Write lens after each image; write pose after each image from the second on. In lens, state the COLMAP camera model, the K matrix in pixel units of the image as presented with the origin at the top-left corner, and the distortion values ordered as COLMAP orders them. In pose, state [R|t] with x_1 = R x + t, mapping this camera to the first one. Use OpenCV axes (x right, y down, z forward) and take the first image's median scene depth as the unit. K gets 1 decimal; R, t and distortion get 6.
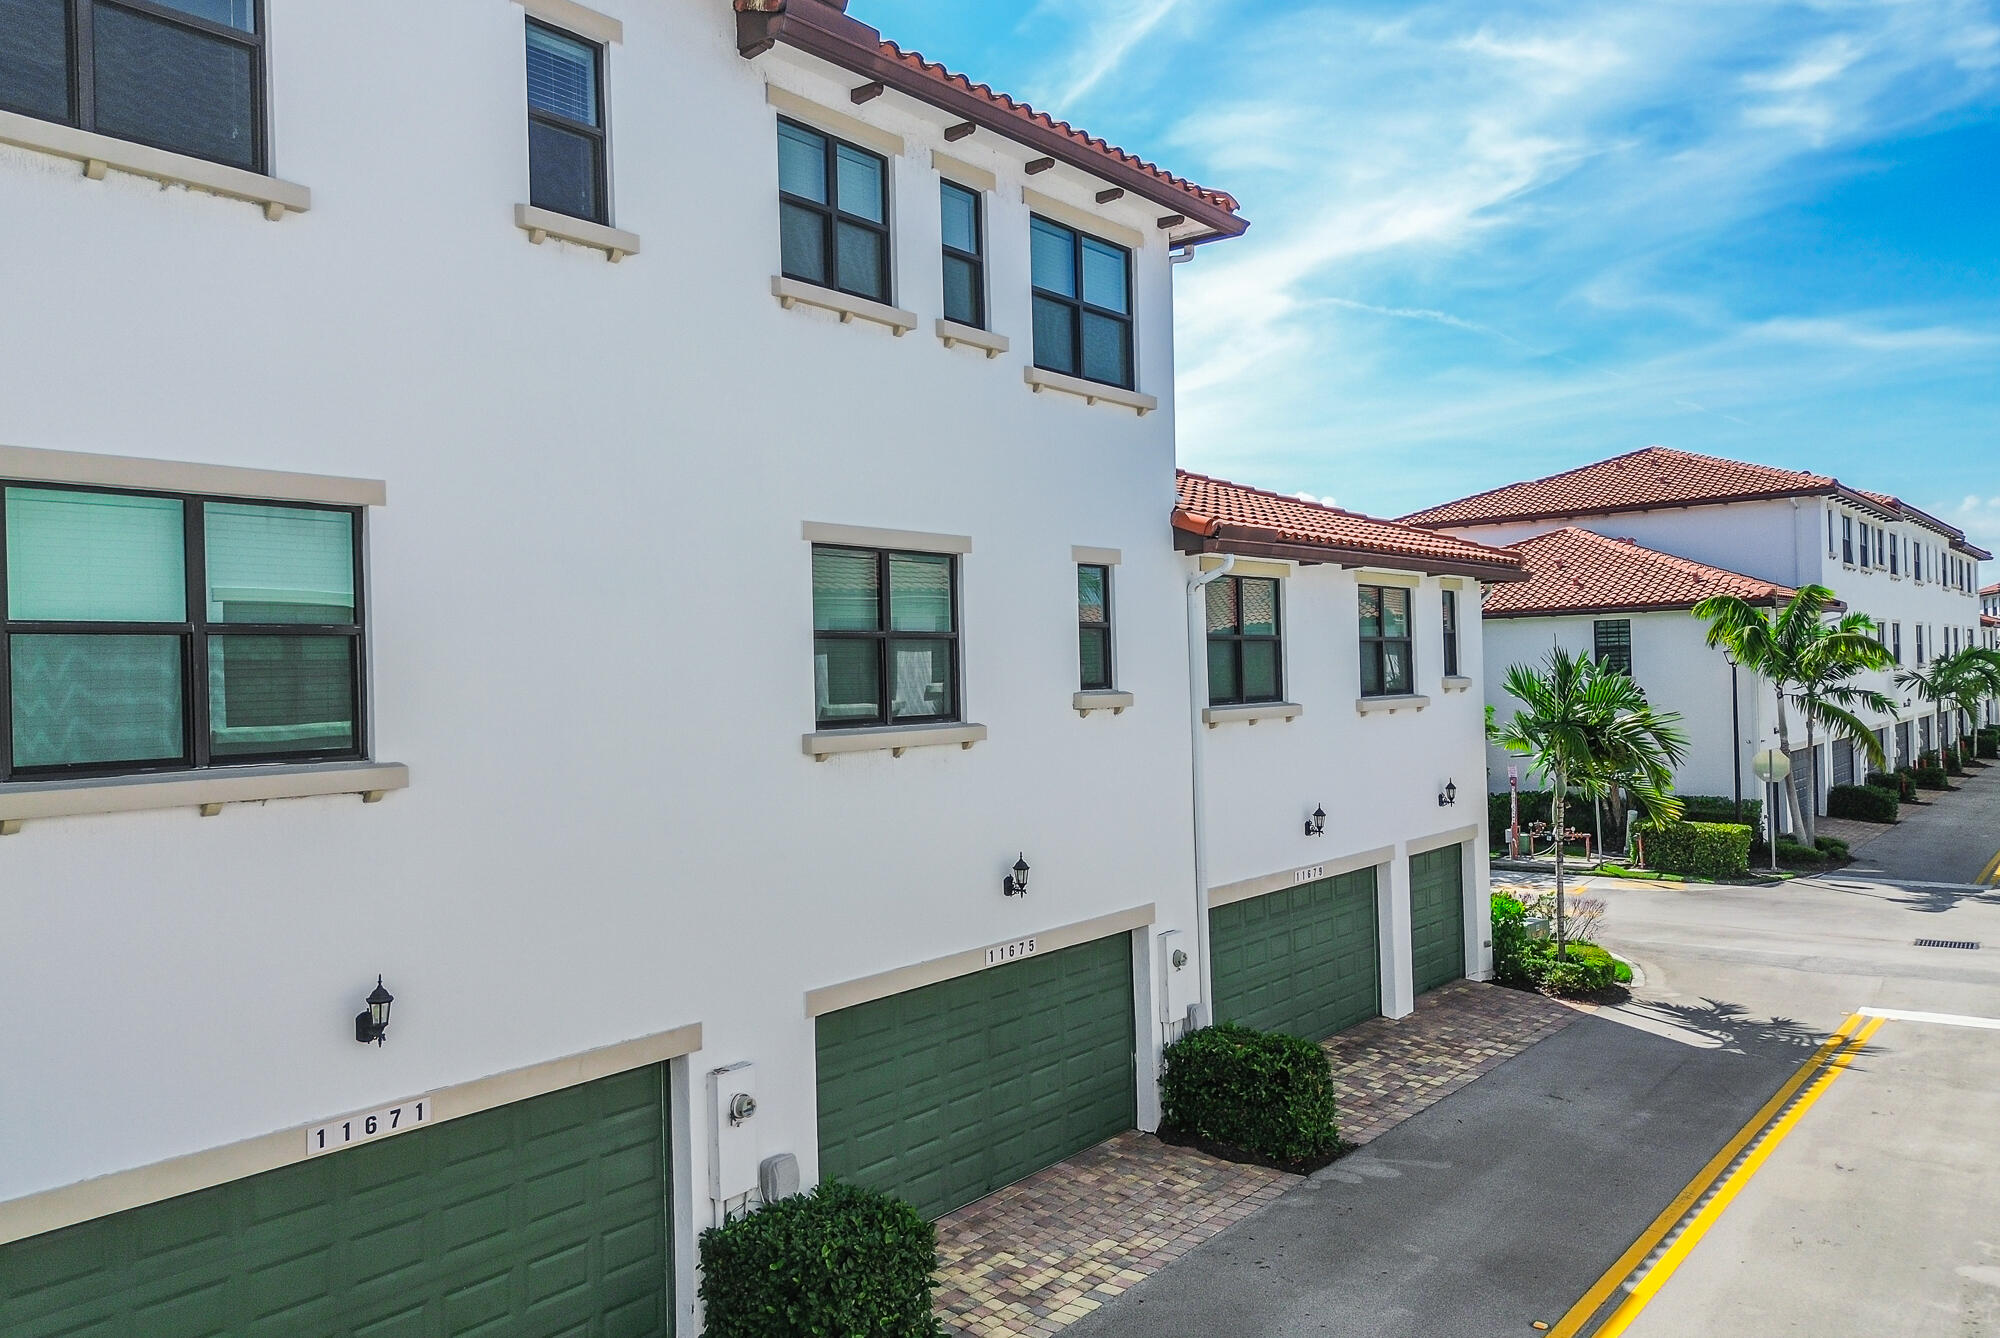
lens RADIAL K [[1435.9, 0, 994.9], [0, 1435.9, 660.8], [0, 0, 1]] dist [0.066911, -0.023075]
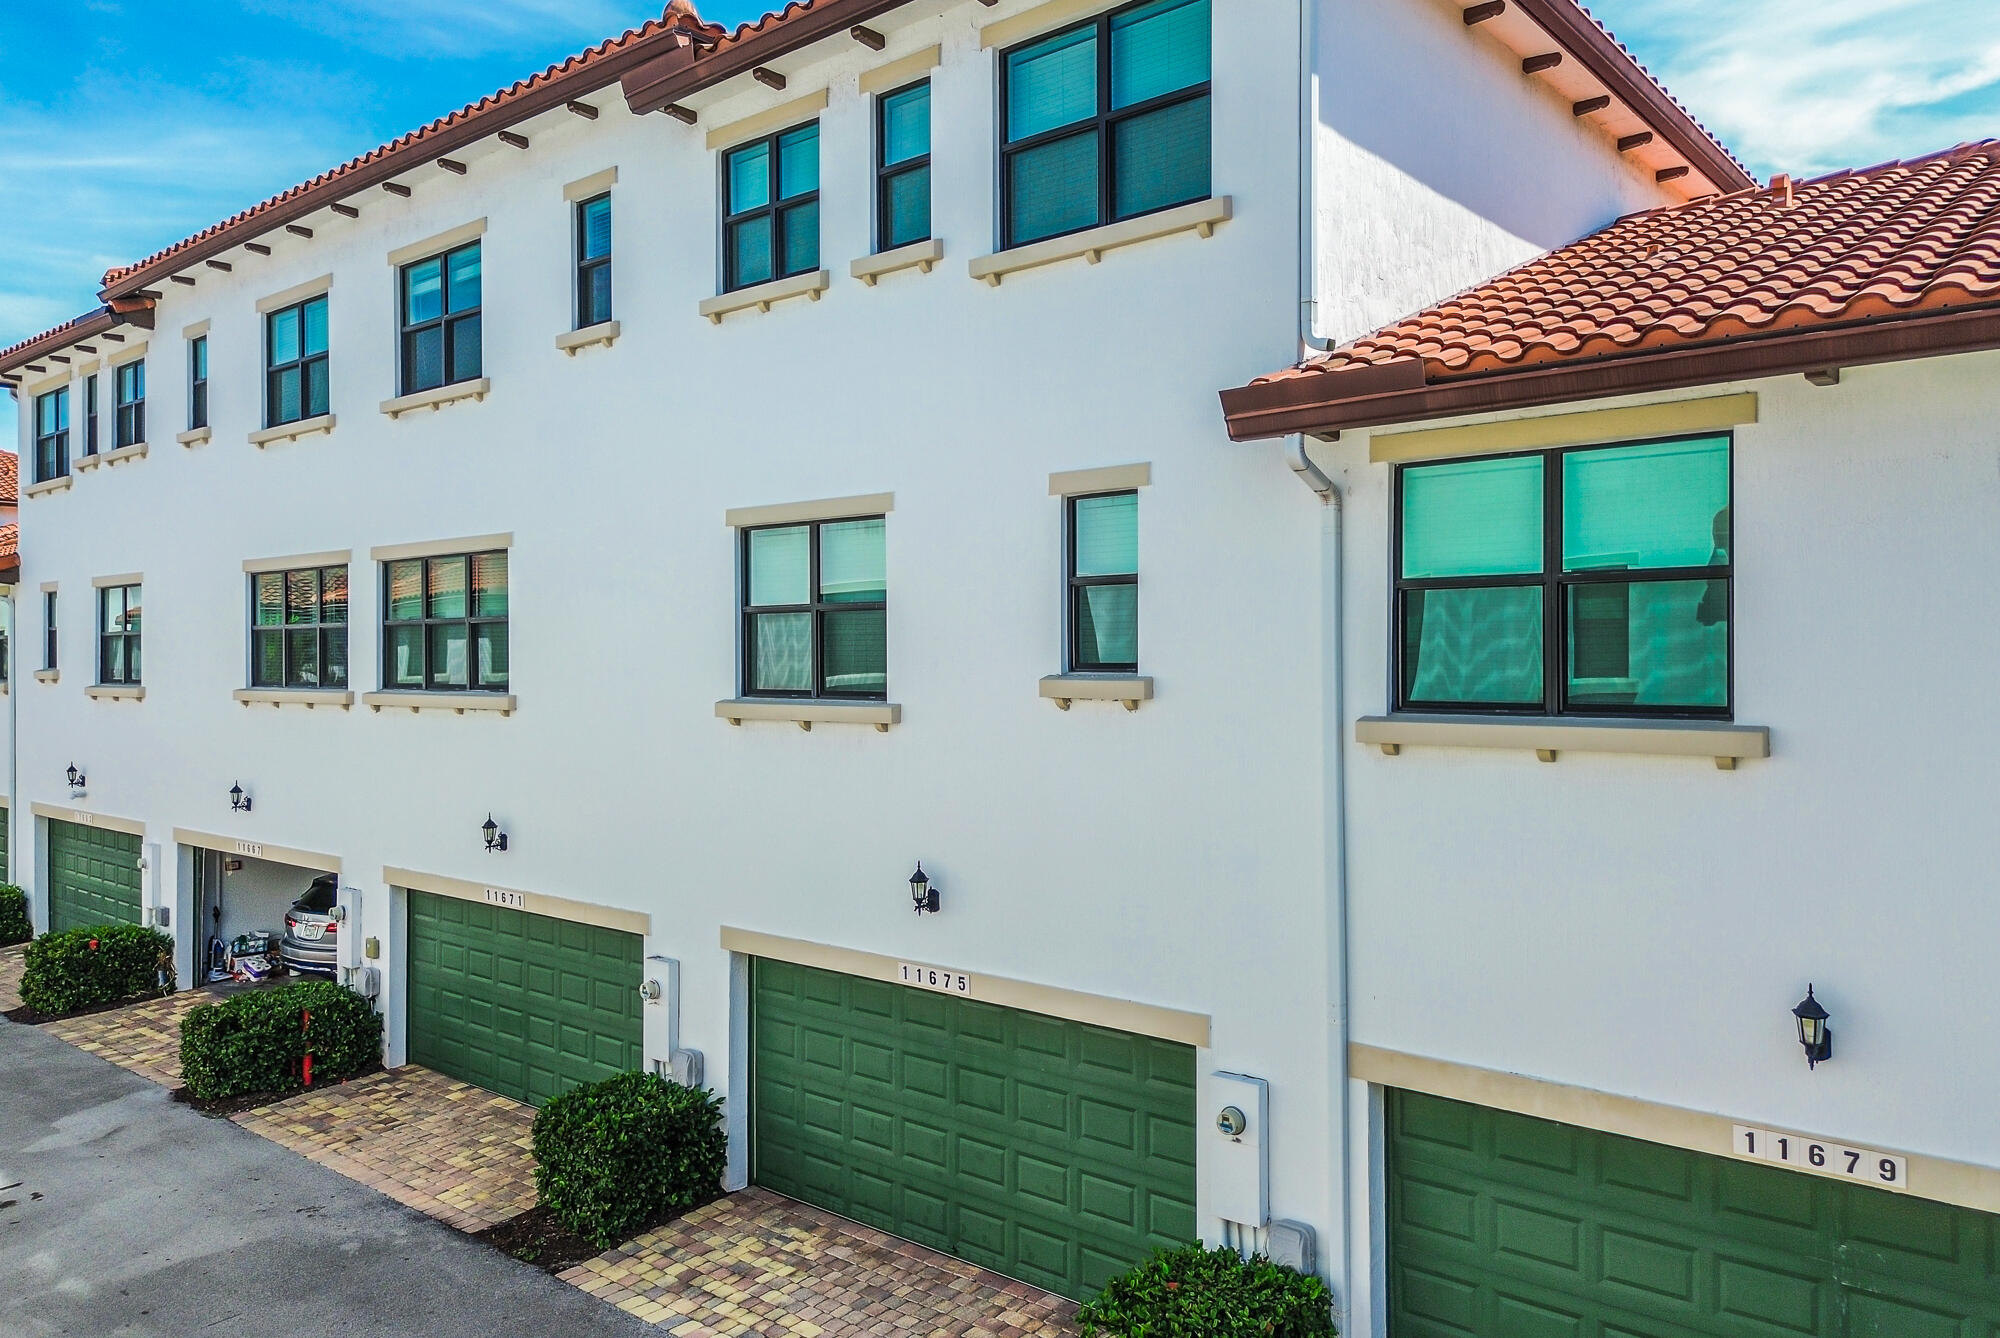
lens RADIAL K [[1435.9, 0, 951.6], [0, 1435.9, 646.9], [0, 0, 1]] dist [0.066911, -0.023075]
pose [[-0.030826, 0.023146, -0.999257, 0.865705], [0.020401, 0.999538, 0.022523, -0.010740], [0.999317, -0.019692, -0.031284, 1.063654]]
